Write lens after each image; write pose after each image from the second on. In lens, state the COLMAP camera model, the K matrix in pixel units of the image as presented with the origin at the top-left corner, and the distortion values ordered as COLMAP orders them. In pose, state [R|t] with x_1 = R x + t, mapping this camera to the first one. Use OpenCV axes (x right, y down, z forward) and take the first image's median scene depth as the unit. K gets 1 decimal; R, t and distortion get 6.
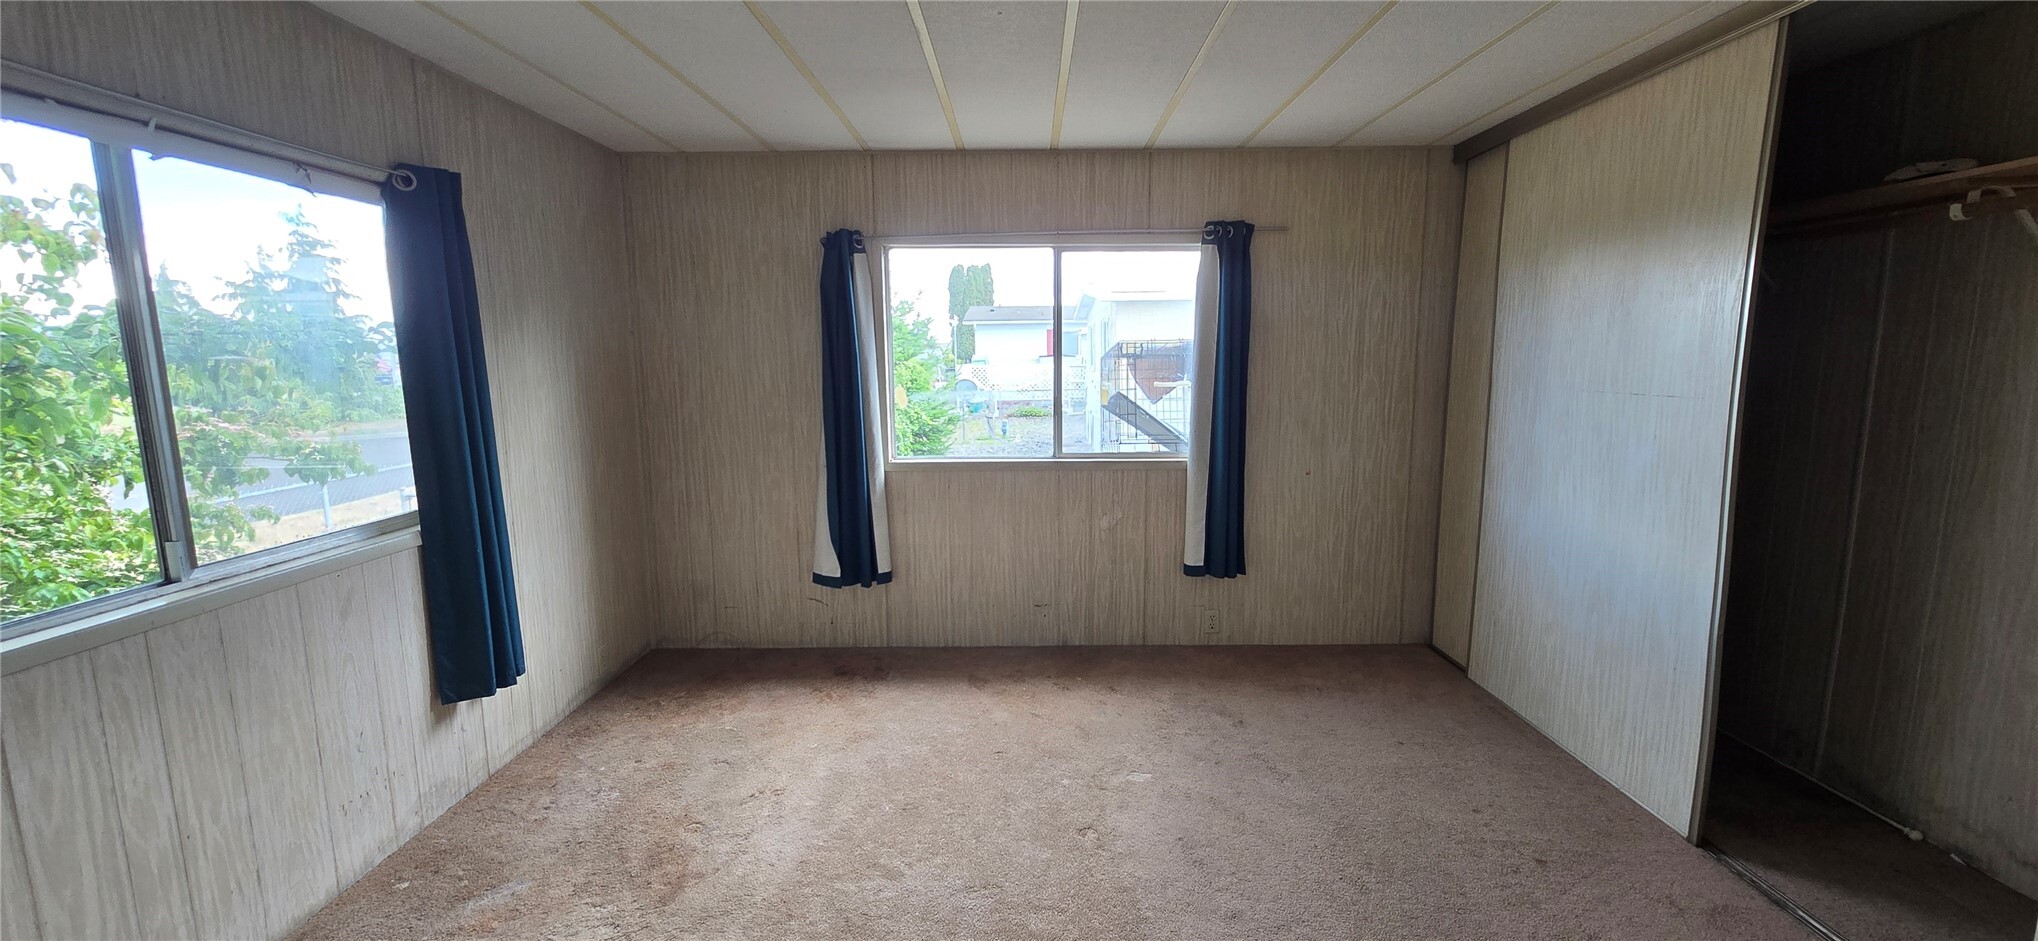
lens RADIAL K [[833.8, 0, 1021.3], [0, 833.8, 477.0], [0, 0, 1]] dist [-0.003552, 0.000168]
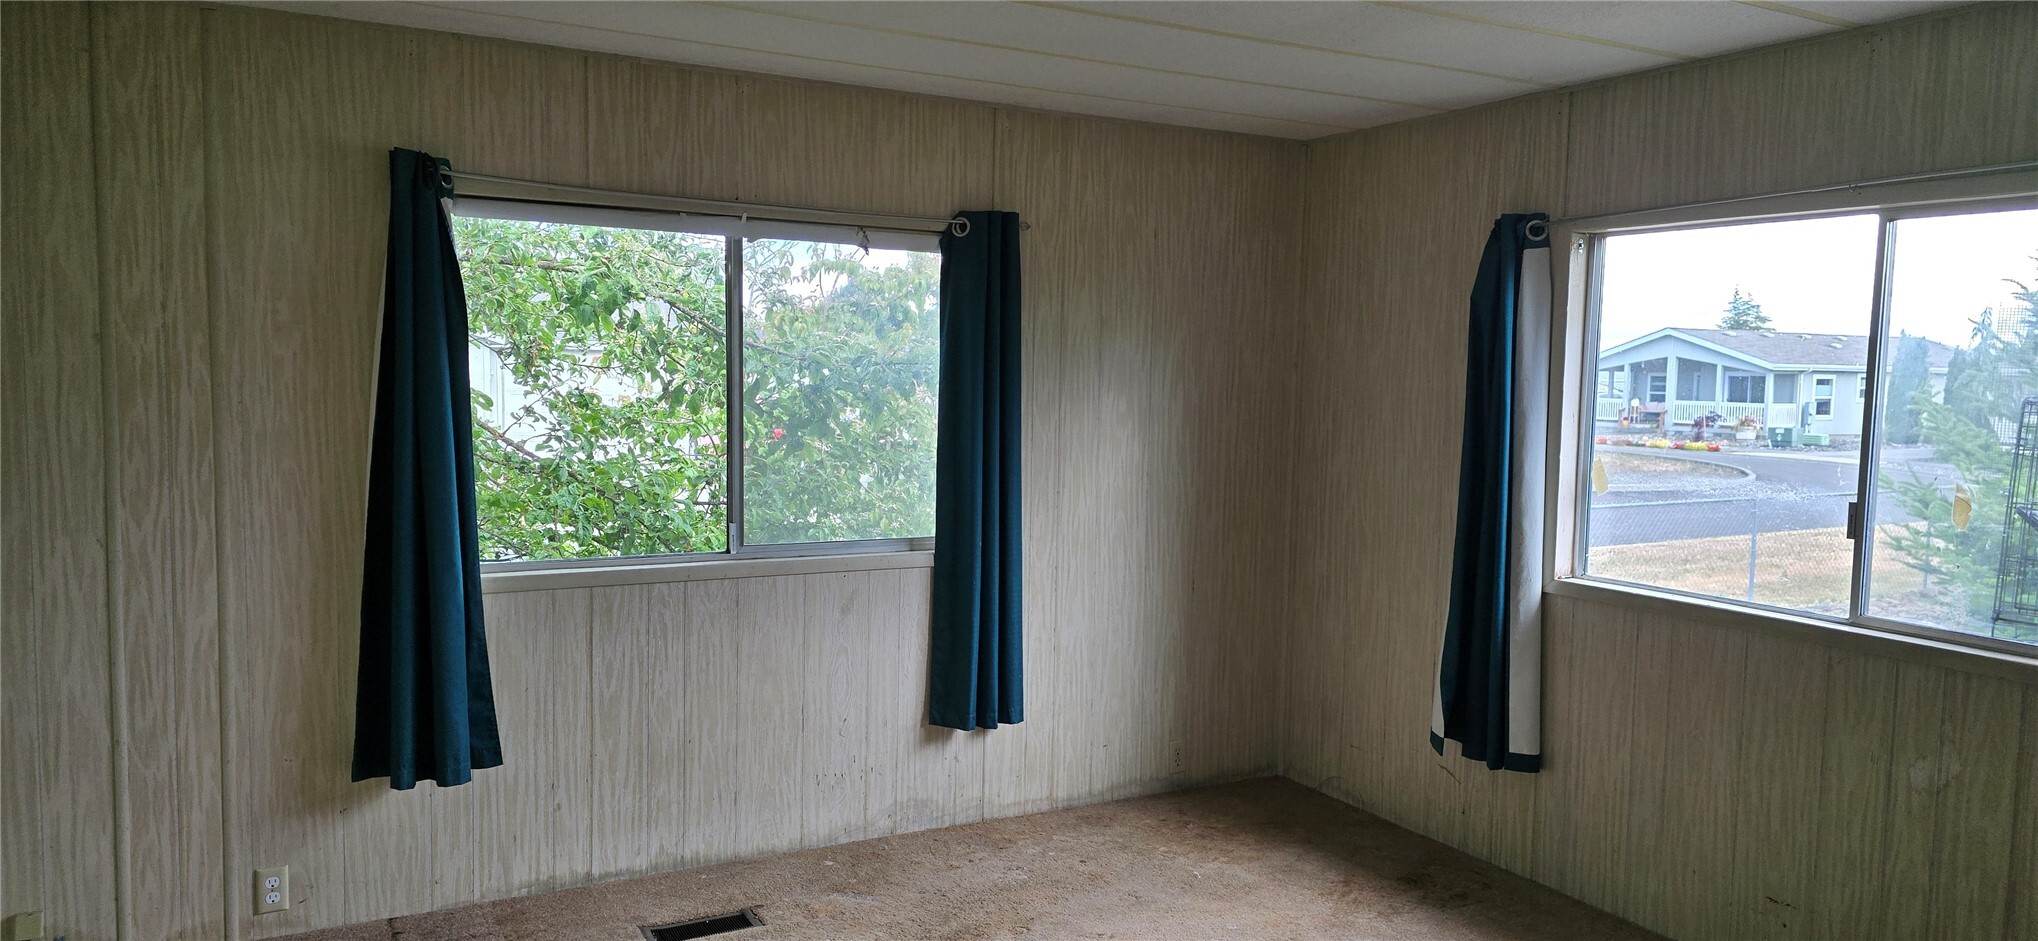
lens RADIAL K [[1364.3, 0, 1011.2], [0, 1364.3, 477.5], [0, 0, 1]] dist [0.051893, -0.009100]
pose [[0.483114, 0.088036, -0.871120, 0.681980], [-0.152472, 0.988189, 0.015308, -0.059378], [0.862179, 0.125426, 0.490831, 0.186393]]
